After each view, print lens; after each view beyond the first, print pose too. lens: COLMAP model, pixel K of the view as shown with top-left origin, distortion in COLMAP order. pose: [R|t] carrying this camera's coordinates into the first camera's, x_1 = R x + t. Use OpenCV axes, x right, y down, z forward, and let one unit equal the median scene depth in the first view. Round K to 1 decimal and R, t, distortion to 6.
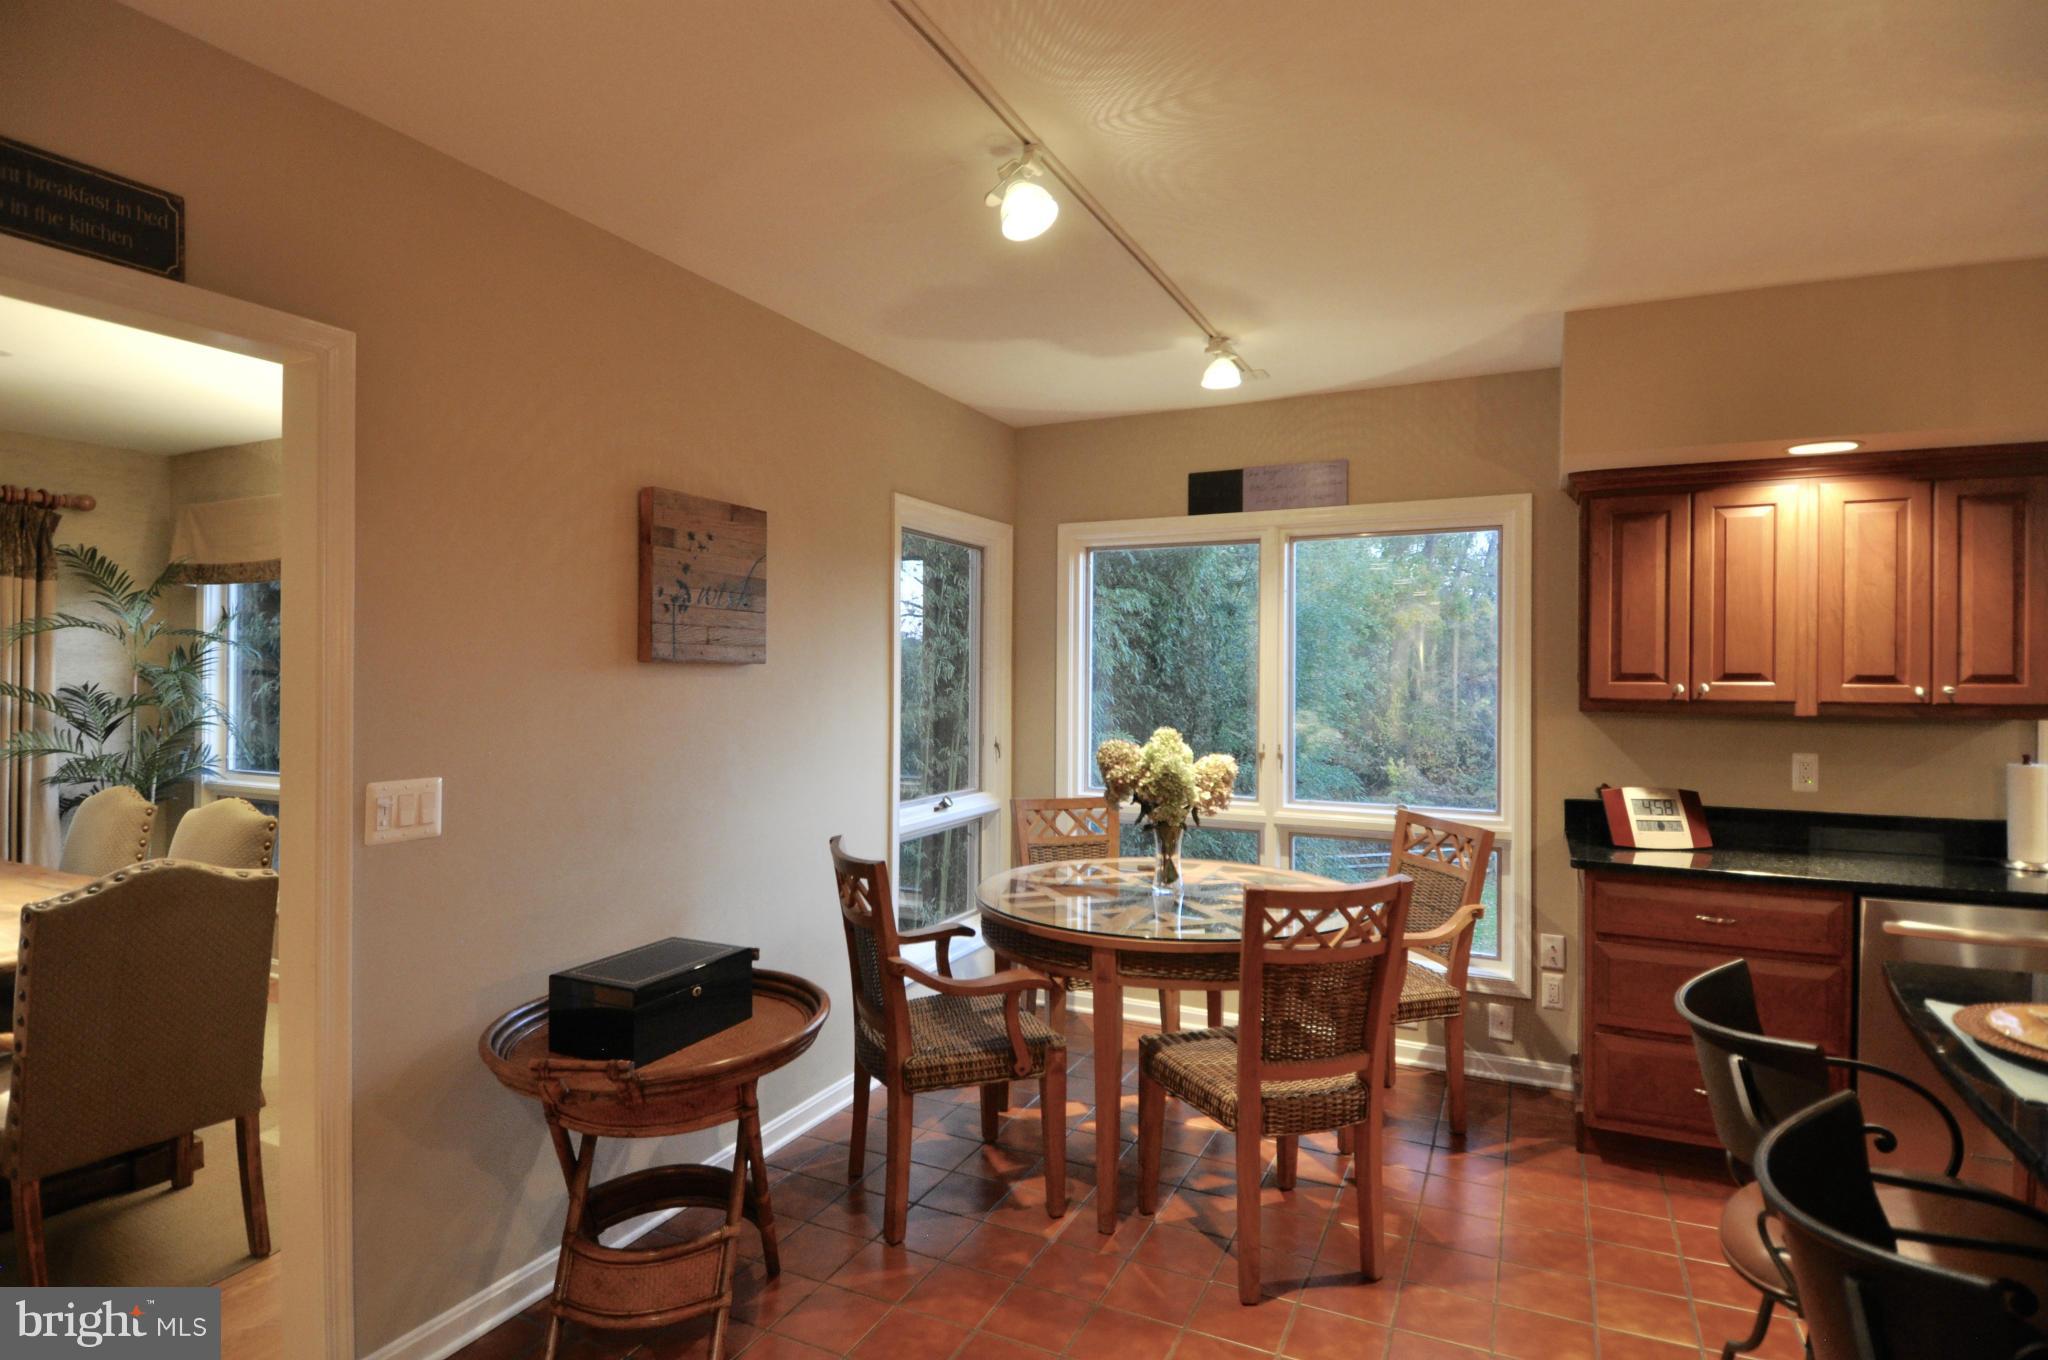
lens RADIAL K [[1079.7, 0, 1015.5], [0, 1079.7, 683.5], [0, 0, 1]] dist [0.026754, -0.007384]
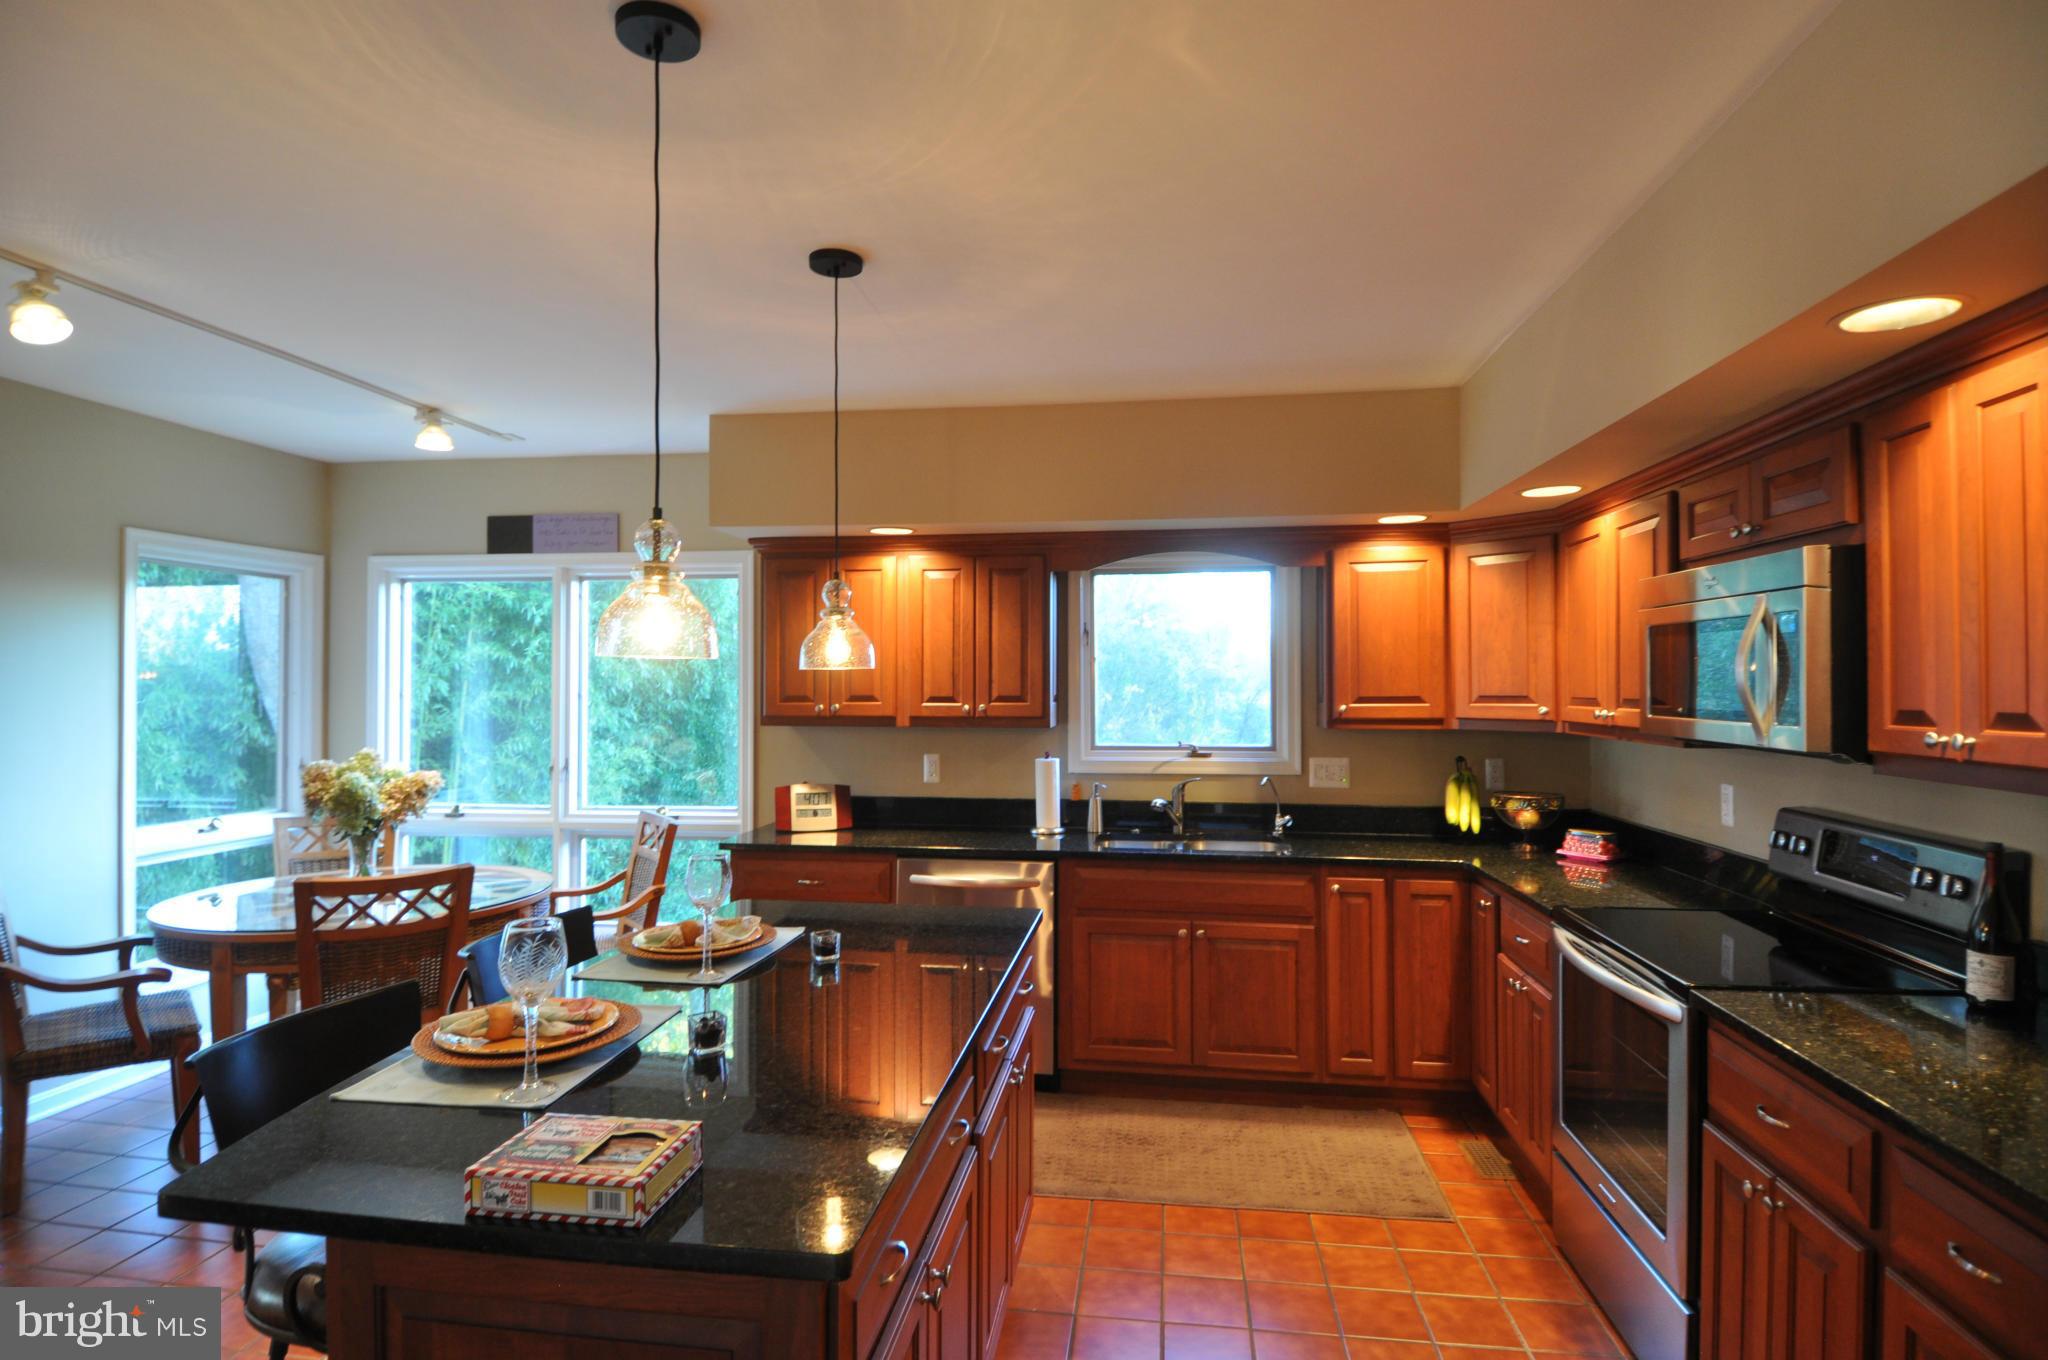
lens RADIAL K [[1079.7, 0, 1007.4], [0, 1079.7, 675.0], [0, 0, 1]] dist [0.026754, -0.007384]
pose [[0.947824, -0.003661, 0.318774, 0.403035], [0.009186, 0.999833, -0.015830, -0.011603], [-0.318663, 0.017932, 0.947699, -0.295149]]
